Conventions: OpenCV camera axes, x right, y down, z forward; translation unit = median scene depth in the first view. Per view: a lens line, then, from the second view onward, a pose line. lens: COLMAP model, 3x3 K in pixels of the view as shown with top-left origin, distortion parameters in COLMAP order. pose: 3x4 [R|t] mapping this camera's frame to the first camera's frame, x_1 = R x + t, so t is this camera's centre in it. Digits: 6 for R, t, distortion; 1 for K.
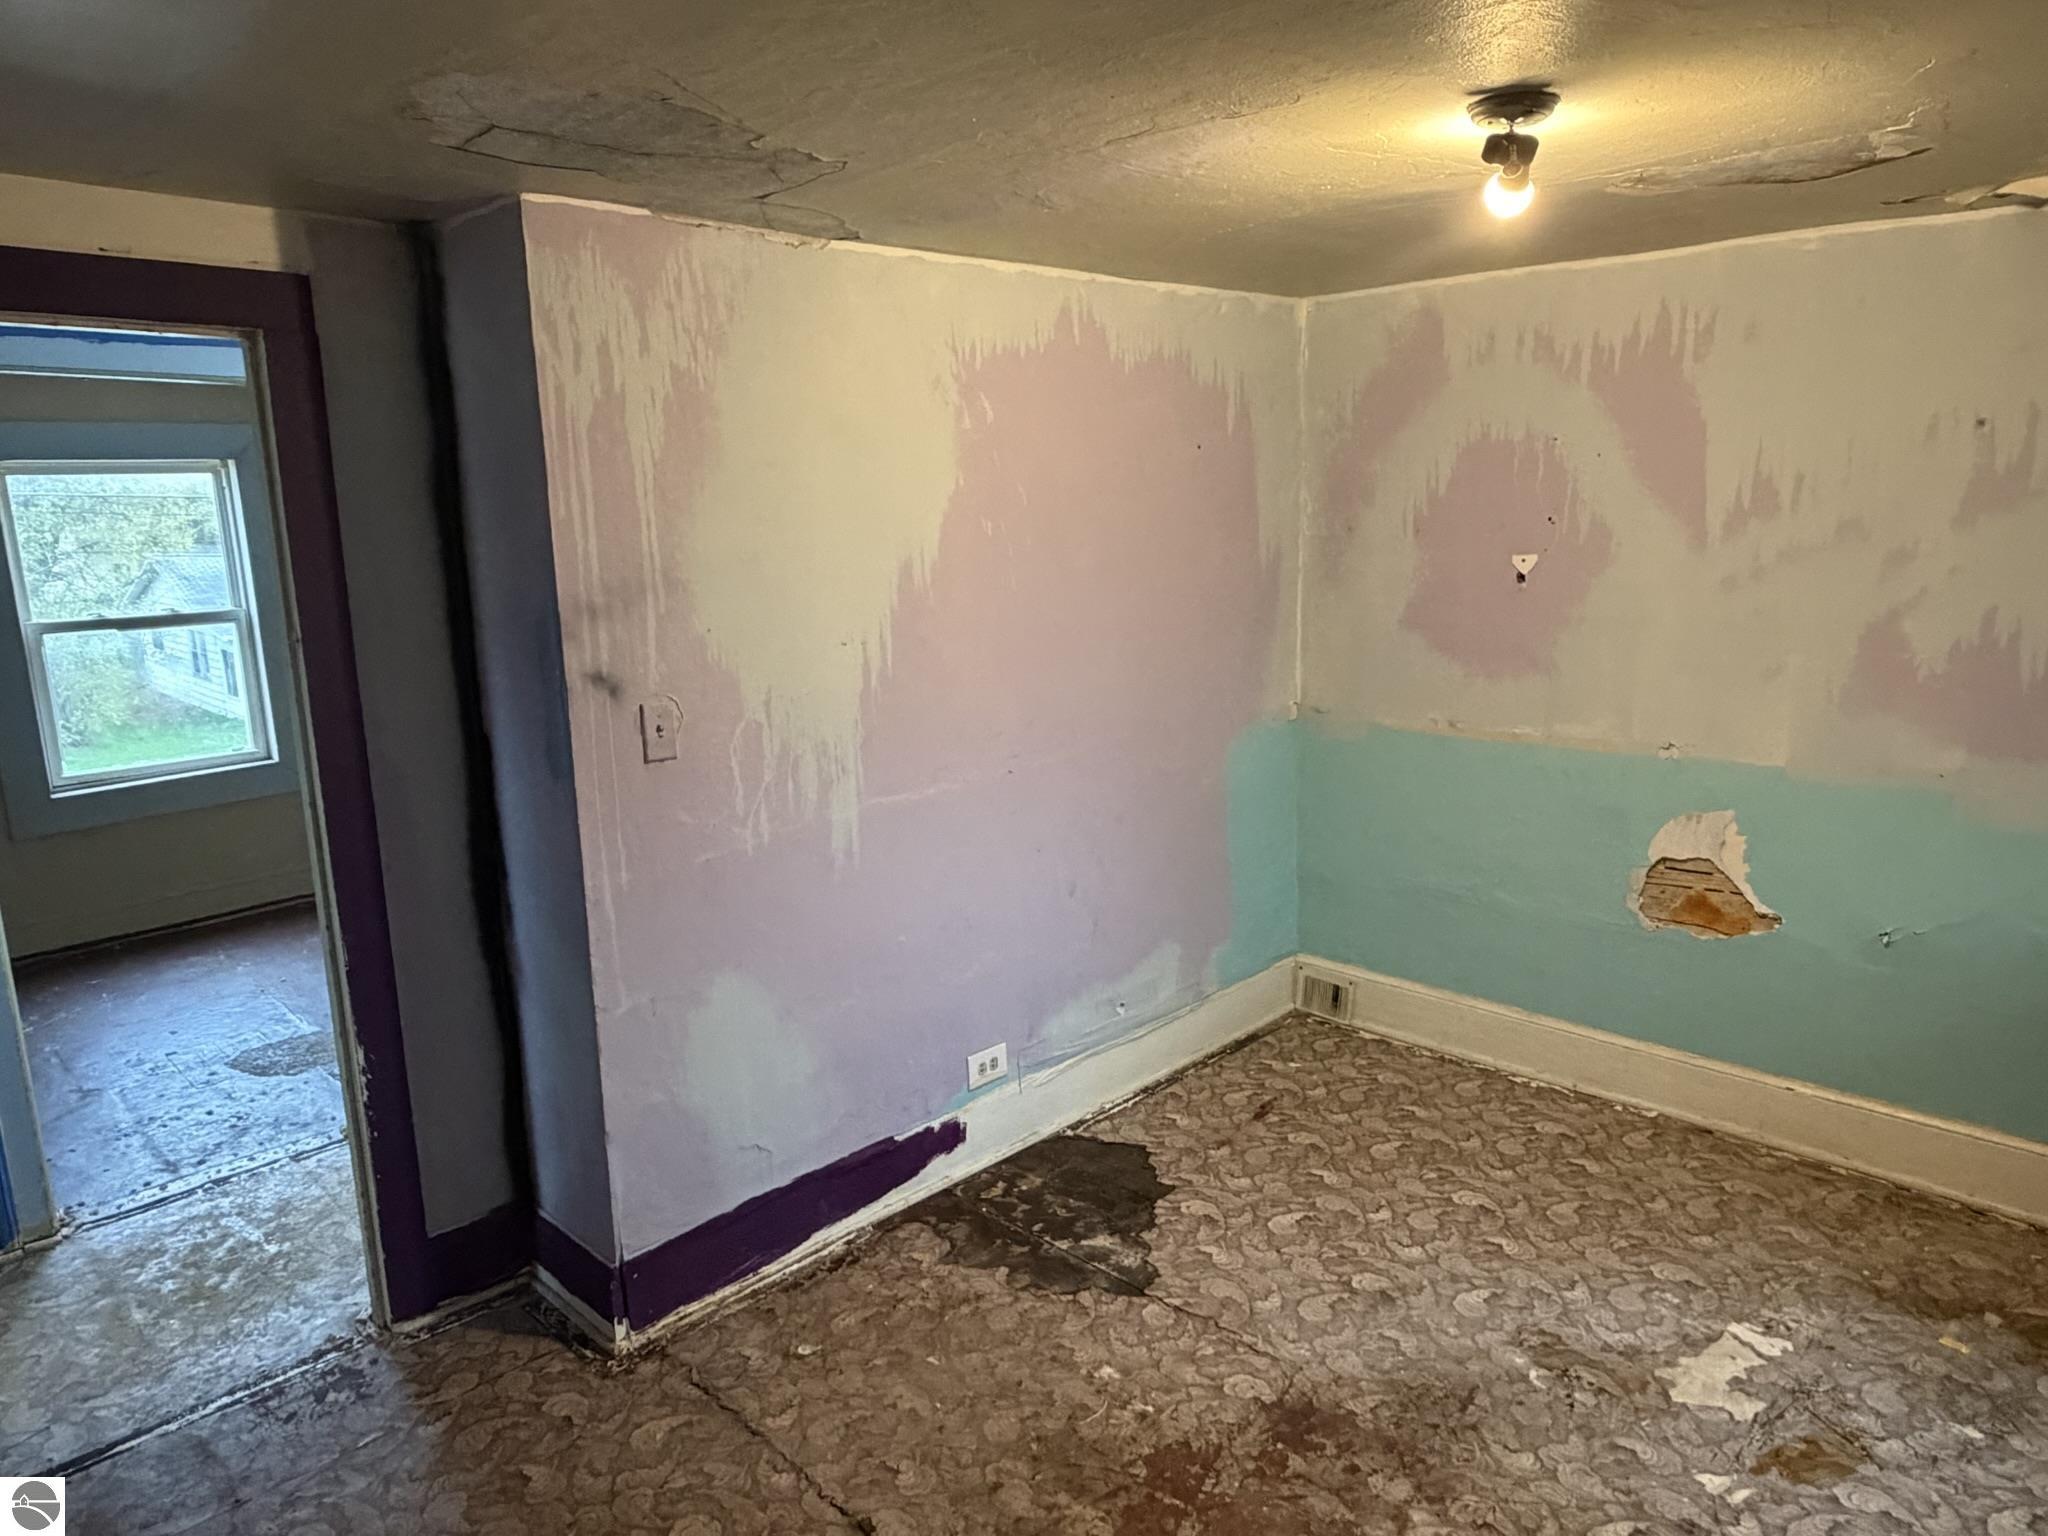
lens RADIAL K [[1331.1, 0, 1021.2], [0, 1331.1, 797.3], [0, 0, 1]] dist [0.001373, 0.000891]
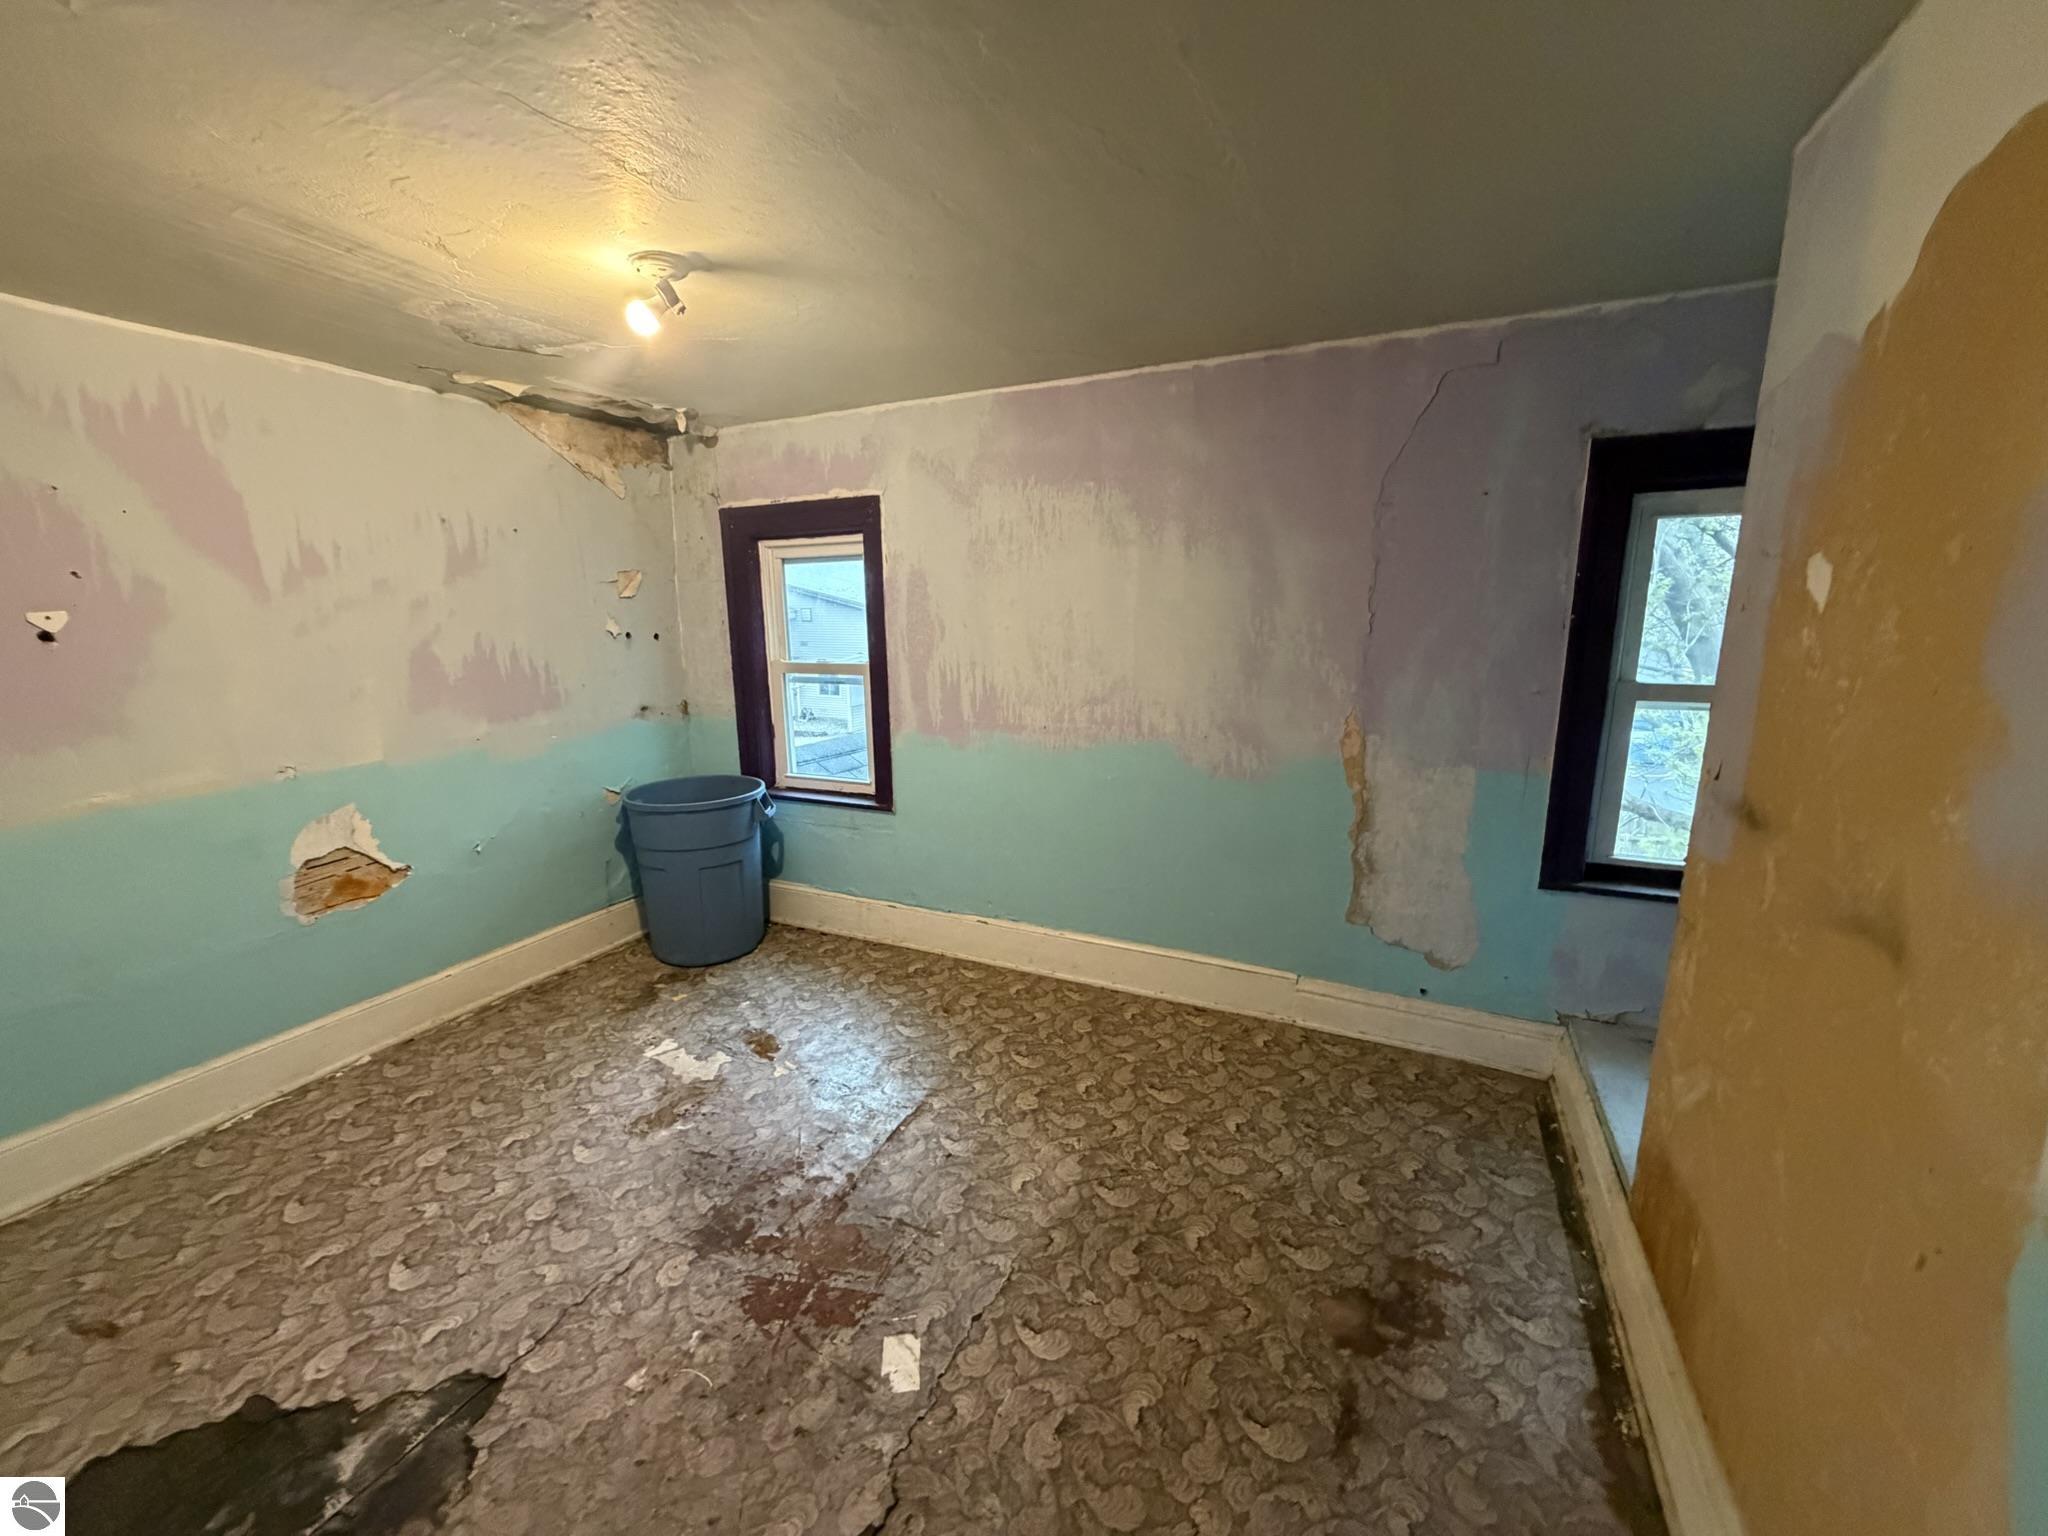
lens RADIAL K [[817.8, 0, 1019.9], [0, 817.8, 773.2], [0, 0, 1]] dist [0.004503, 0.000284]
pose [[-0.322947, -0.171668, 0.930718, -0.443301], [0.231279, 0.939281, 0.253498, -0.074717], [-0.917723, 0.297121, -0.263635, 0.640484]]
